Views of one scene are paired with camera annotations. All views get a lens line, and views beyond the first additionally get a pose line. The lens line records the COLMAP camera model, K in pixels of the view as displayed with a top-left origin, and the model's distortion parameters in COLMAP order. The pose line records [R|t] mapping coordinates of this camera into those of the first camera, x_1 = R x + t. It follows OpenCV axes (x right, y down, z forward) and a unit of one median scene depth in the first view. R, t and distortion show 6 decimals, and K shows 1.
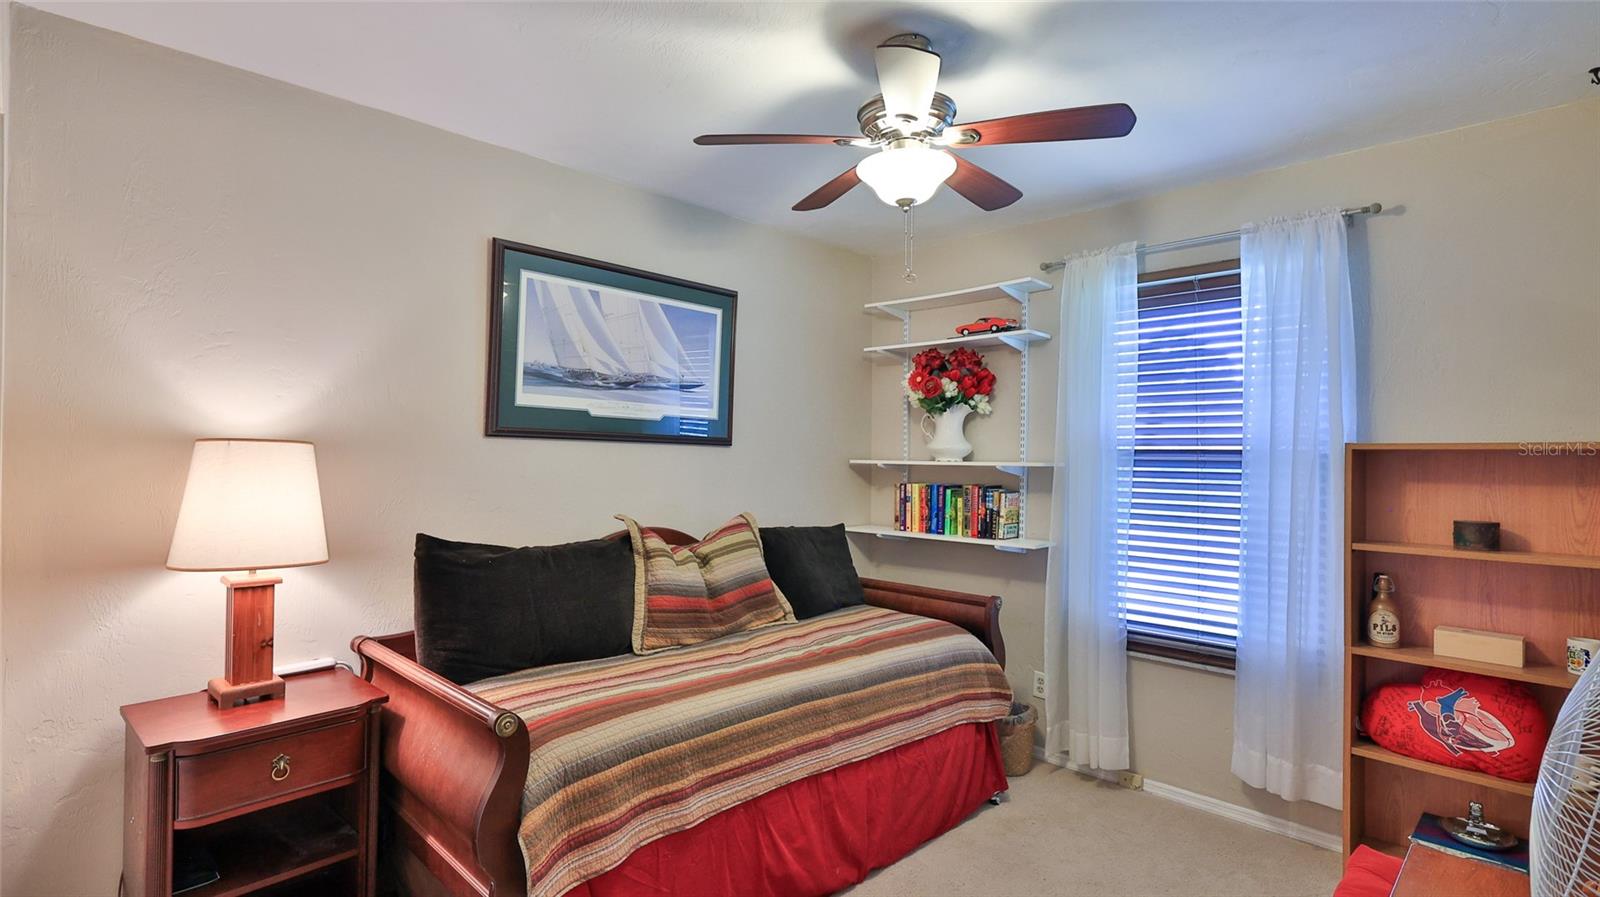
lens RADIAL K [[766.8, 0, 800.0], [0, 766.8, 448.5], [0, 0, 1]] dist [-0.000350, -0.000001]
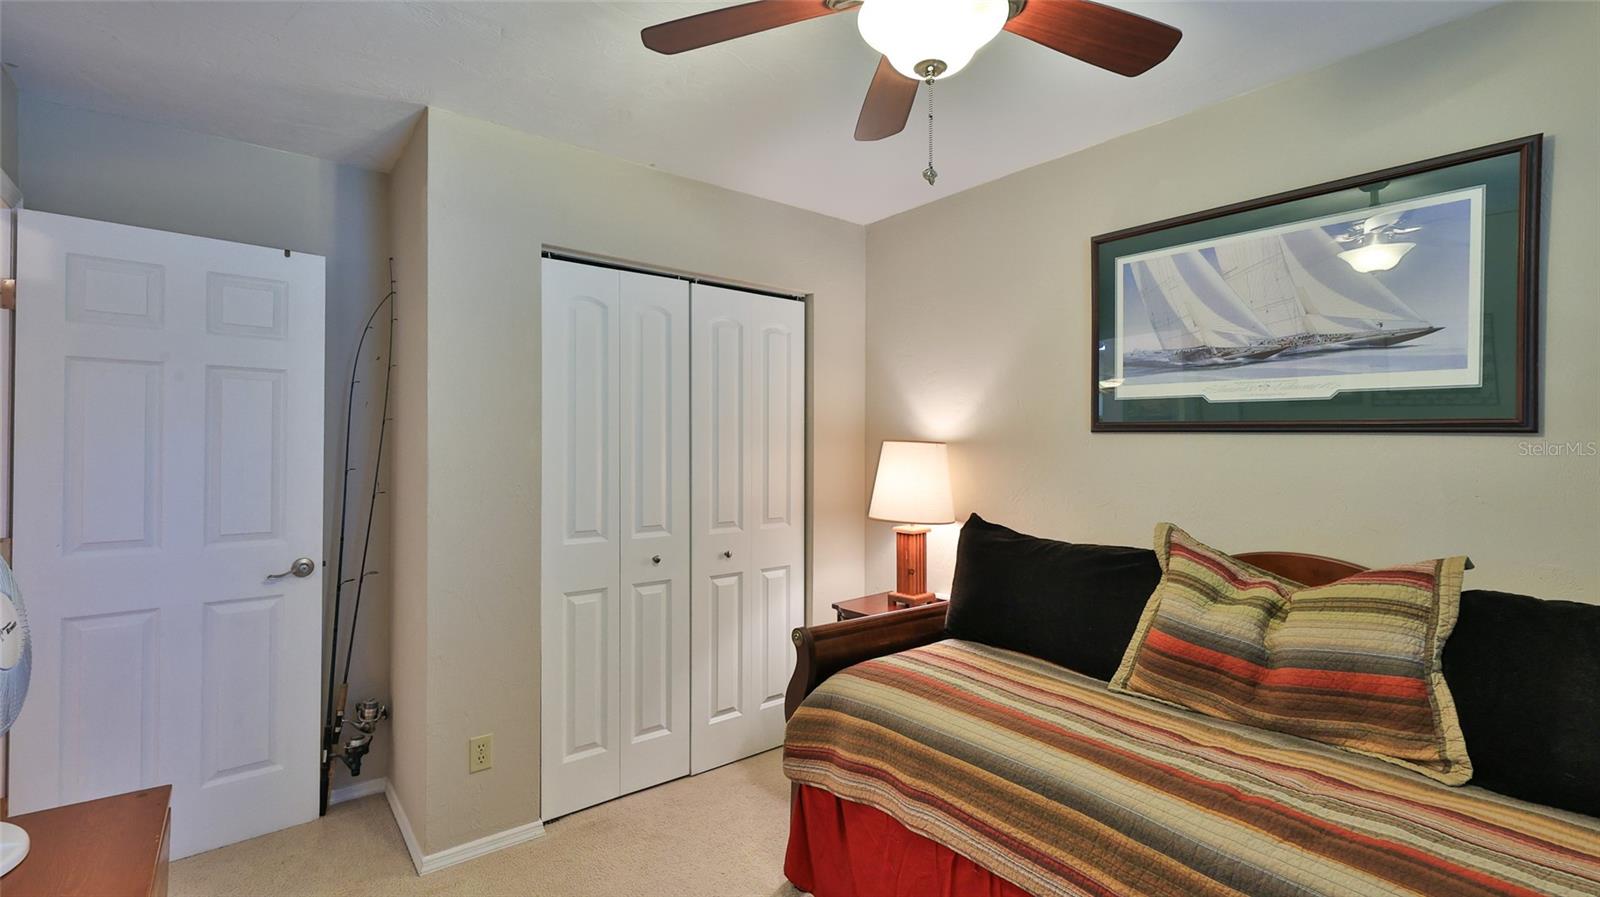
lens RADIAL K [[709.6, 0, 798.2], [0, 709.6, 443.7], [0, 0, 1]] dist [-0.000354, -0.000192]
pose [[-0.120003, -0.012937, -0.992689, 0.558433], [0.005039, 0.999894, -0.013640, 0.009973], [0.992761, -0.006639, -0.119925, 0.695717]]
